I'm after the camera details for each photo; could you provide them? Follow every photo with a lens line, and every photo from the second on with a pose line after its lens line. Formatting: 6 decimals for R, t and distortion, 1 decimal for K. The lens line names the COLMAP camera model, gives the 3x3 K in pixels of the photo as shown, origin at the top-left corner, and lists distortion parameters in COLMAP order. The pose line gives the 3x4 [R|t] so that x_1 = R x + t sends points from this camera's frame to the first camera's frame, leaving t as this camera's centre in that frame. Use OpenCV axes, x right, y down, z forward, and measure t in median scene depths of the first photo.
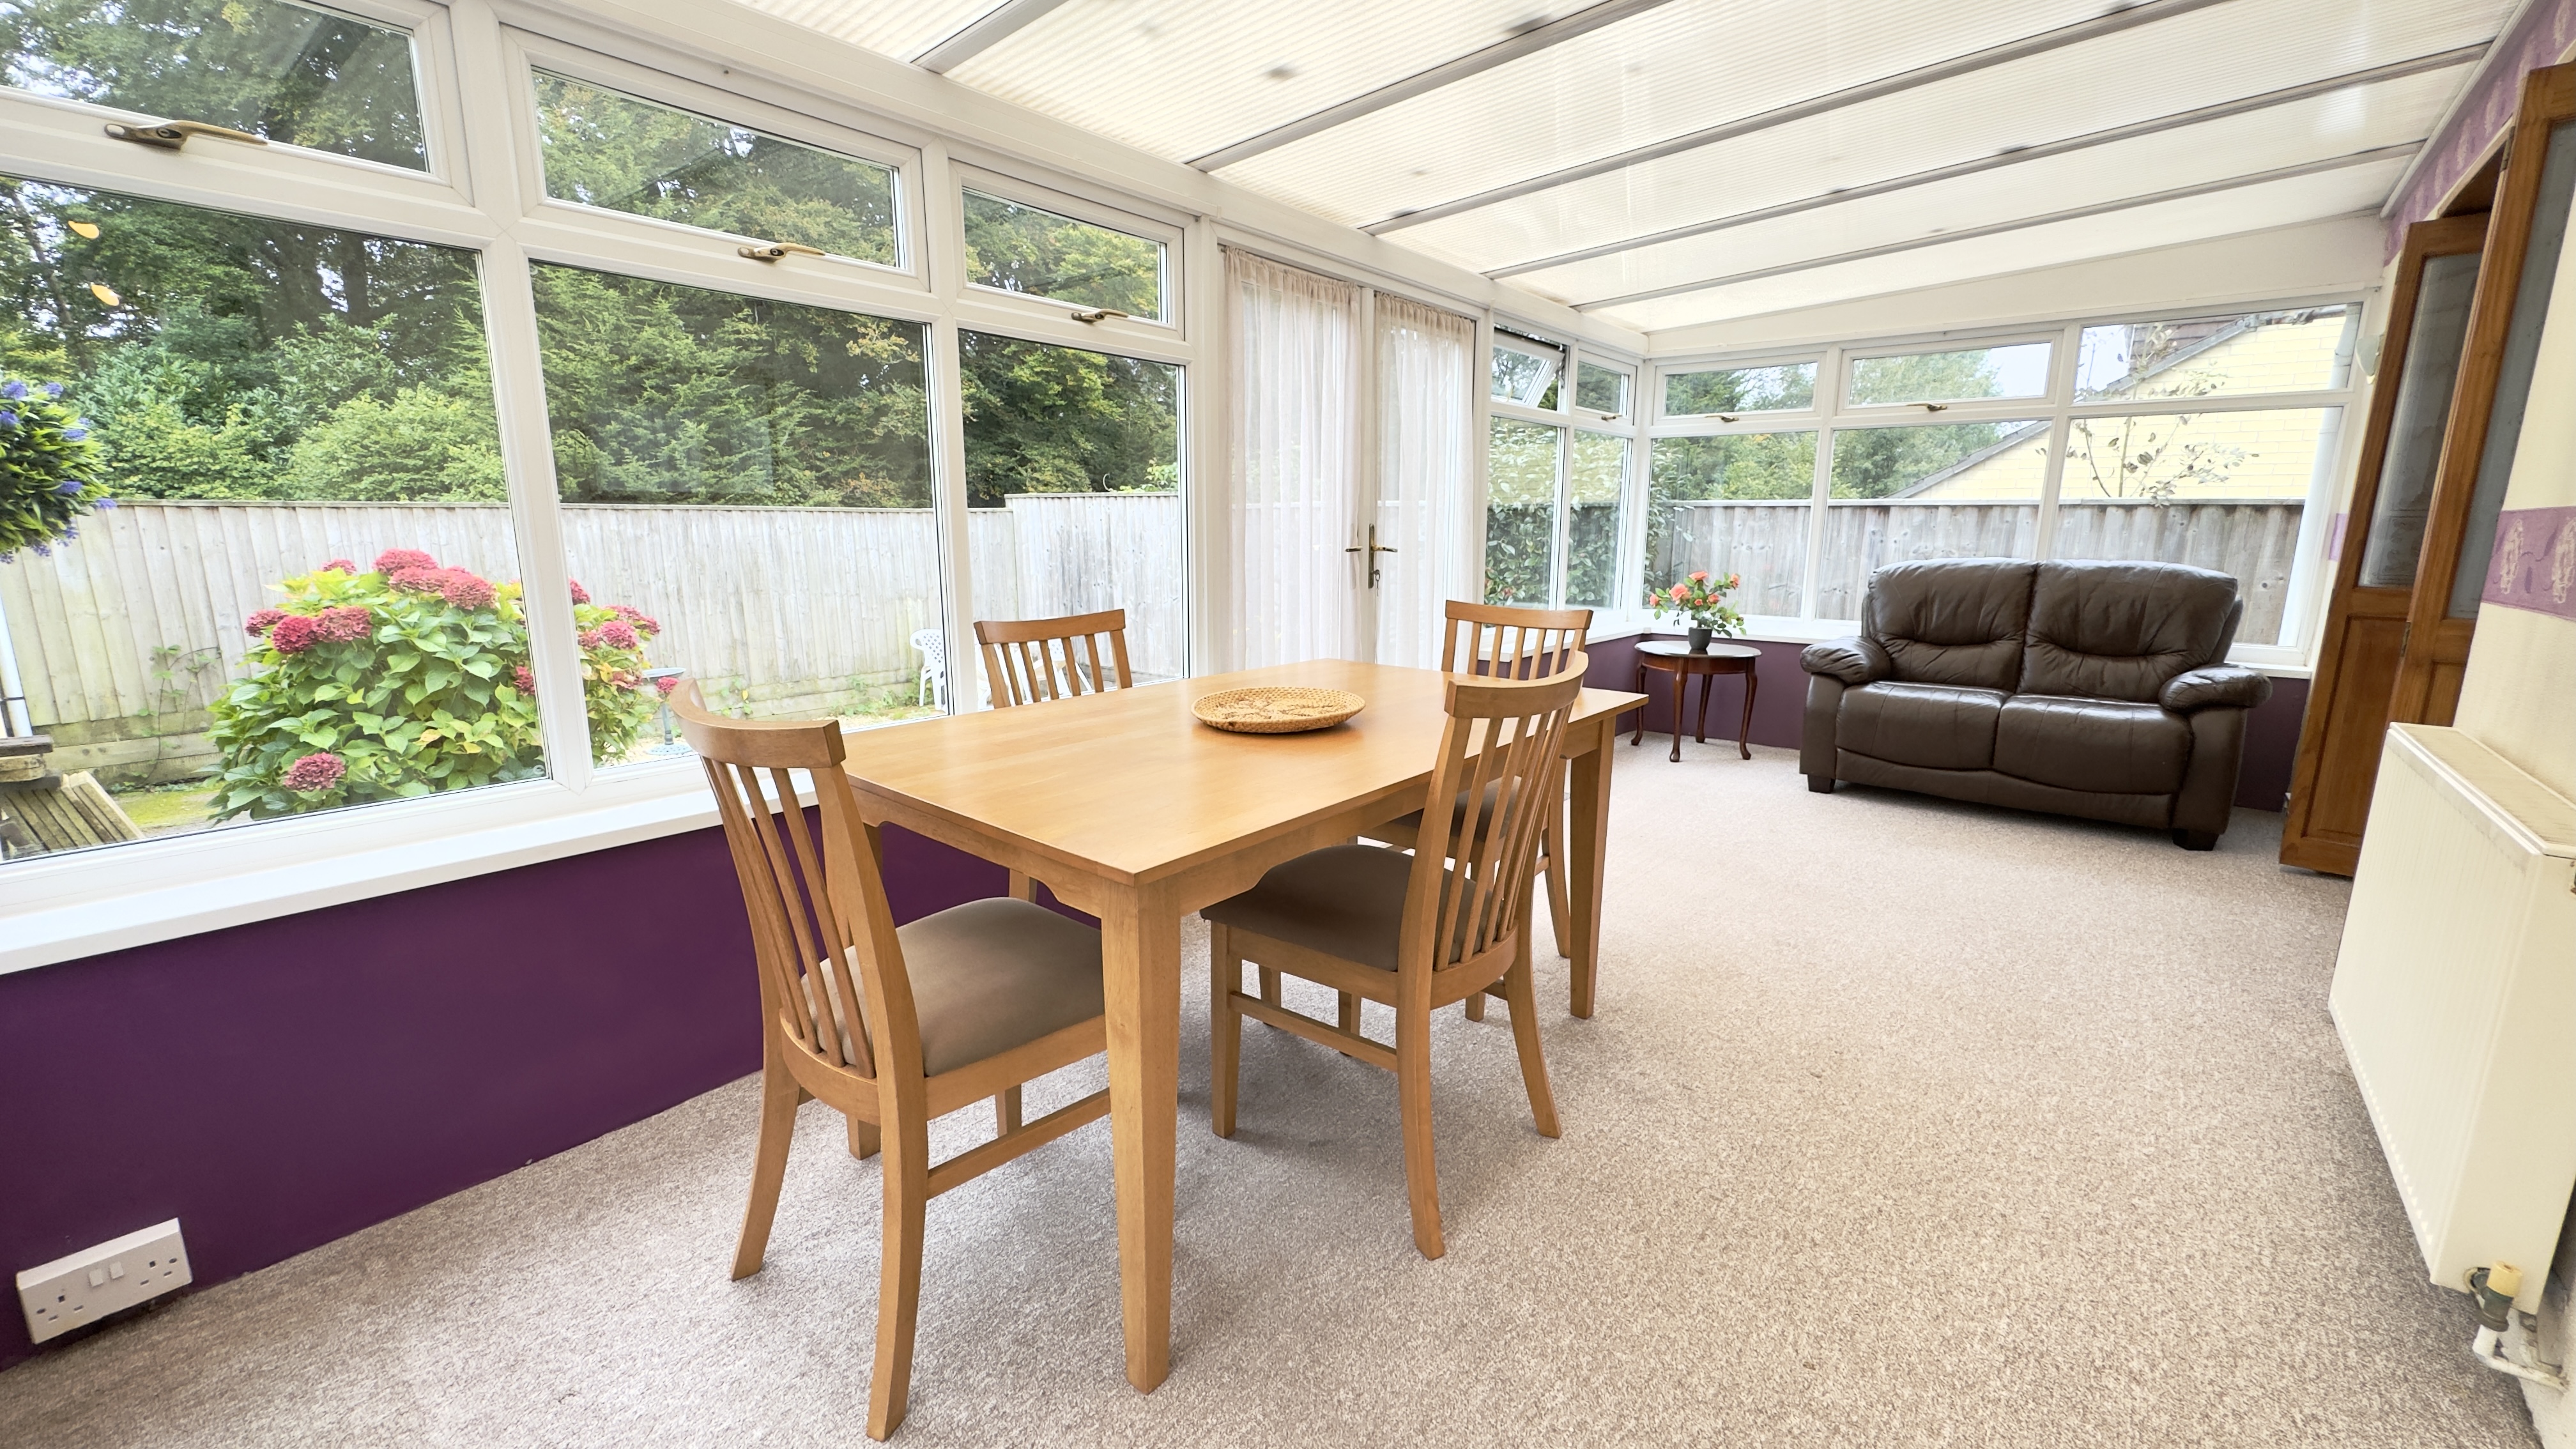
lens RADIAL K [[1038.7, 0, 1288.0], [0, 1038.7, 724.5], [0, 0, 1]] dist [0.001922, 0.000300]
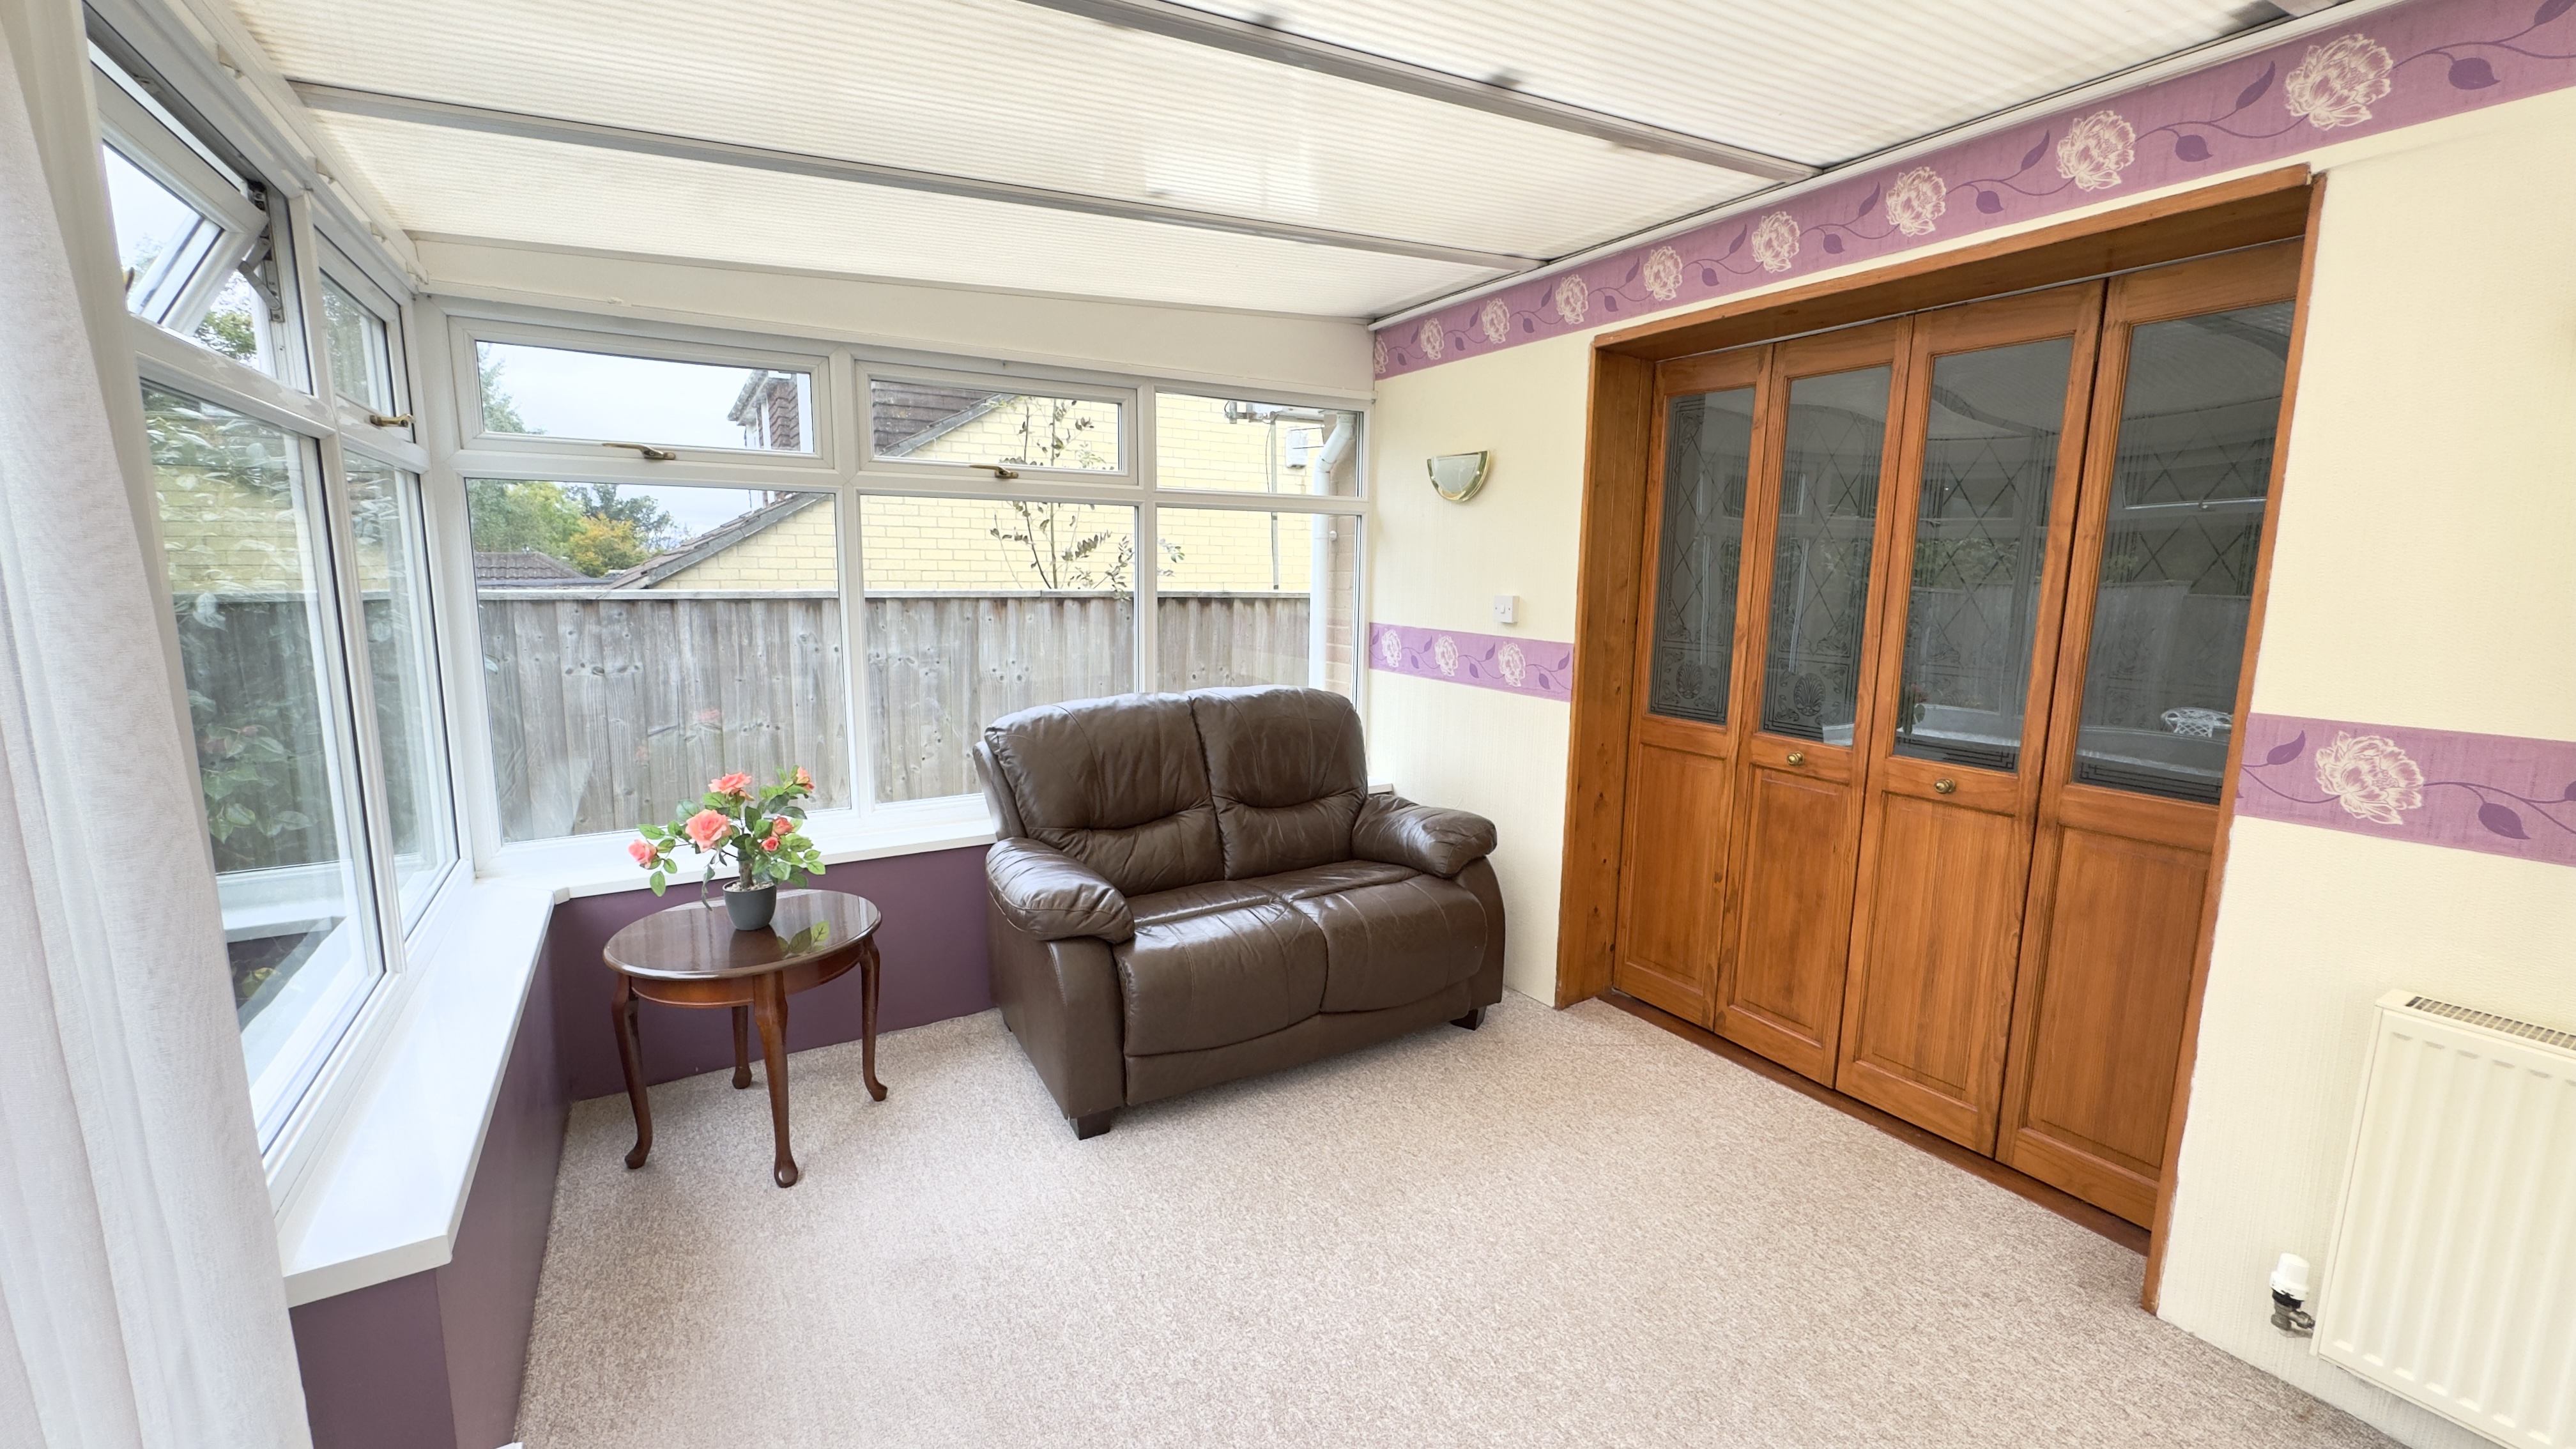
lens RADIAL K [[1026.3, 0, 1288.0], [0, 1026.3, 724.5], [0, 0, 1]] dist [-0.002799, 0.000048]
pose [[0.324471, -0.145522, 0.934635, 0.037089], [0.170050, 0.980971, 0.093701, -0.148541], [-0.930485, 0.128531, 0.343043, 0.522447]]
